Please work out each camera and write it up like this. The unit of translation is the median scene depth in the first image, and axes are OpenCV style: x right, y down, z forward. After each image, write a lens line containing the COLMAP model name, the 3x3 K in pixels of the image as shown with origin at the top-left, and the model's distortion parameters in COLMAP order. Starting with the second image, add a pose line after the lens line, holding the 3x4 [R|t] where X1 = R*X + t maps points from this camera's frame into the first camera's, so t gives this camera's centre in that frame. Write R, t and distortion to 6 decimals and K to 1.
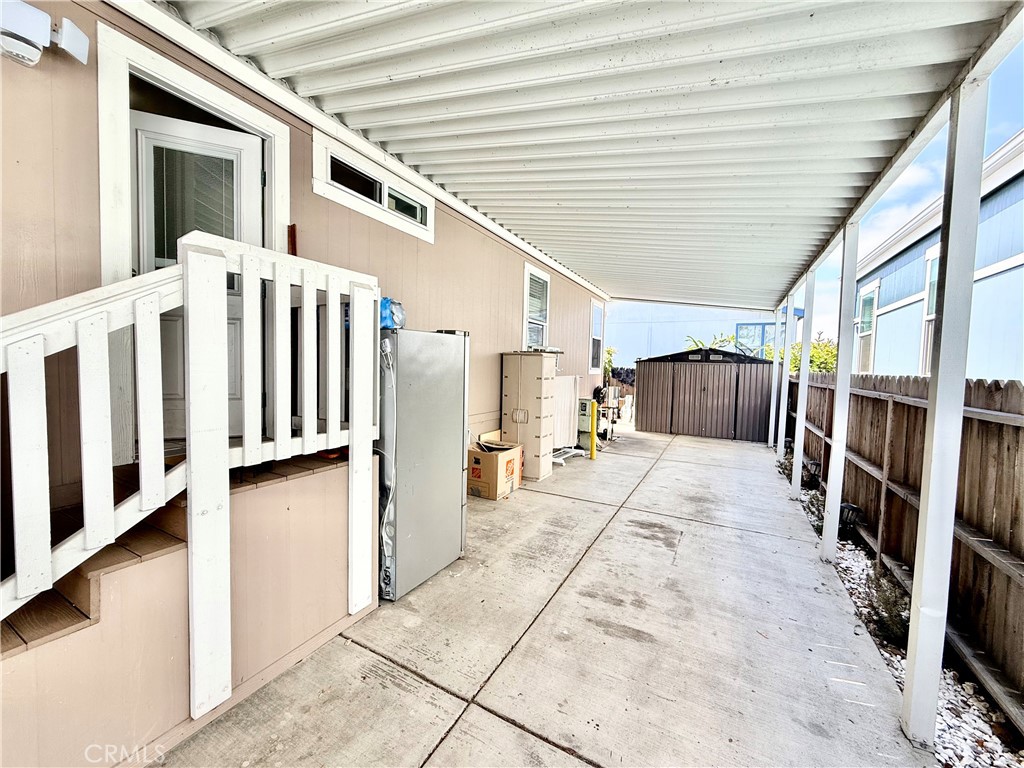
lens RADIAL K [[408.4, 0, 510.6], [0, 408.4, 384.8], [0, 0, 1]] dist [-0.000756, -0.000099]
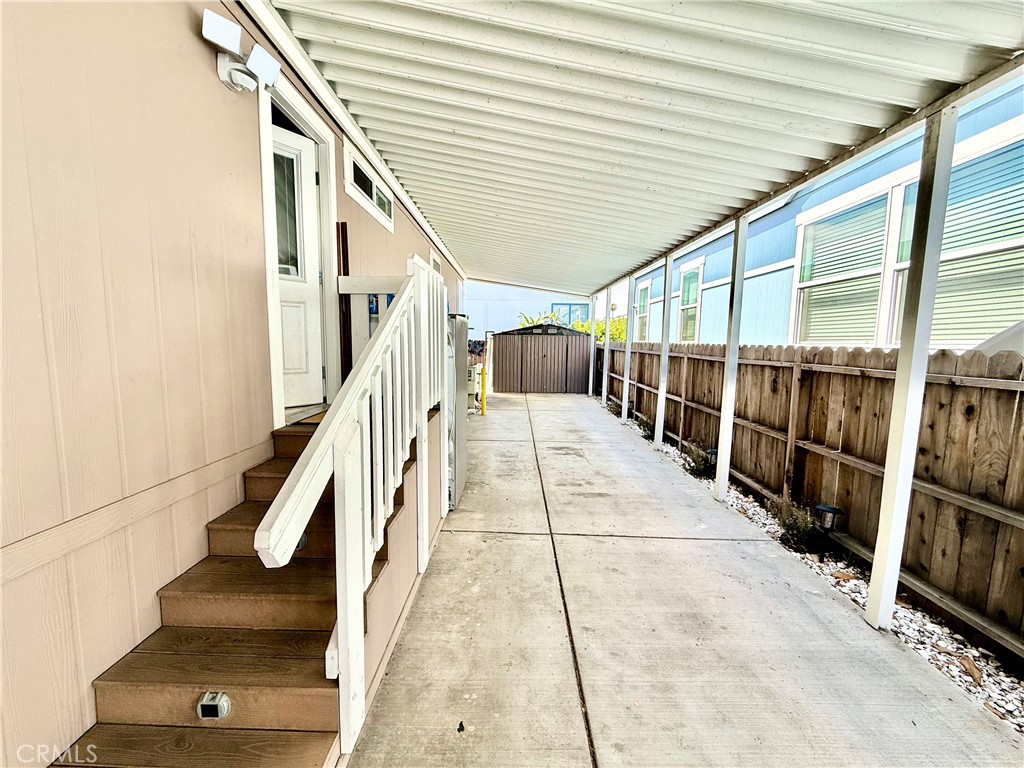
lens RADIAL K [[408.4, 0, 512.4], [0, 408.4, 384.7], [0, 0, 1]] dist [-0.000756, -0.000099]
pose [[0.883905, -0.062692, 0.463445, -0.241776], [0.030644, 0.996609, 0.076370, -0.000489], [-0.466661, -0.053302, 0.882829, -0.102965]]
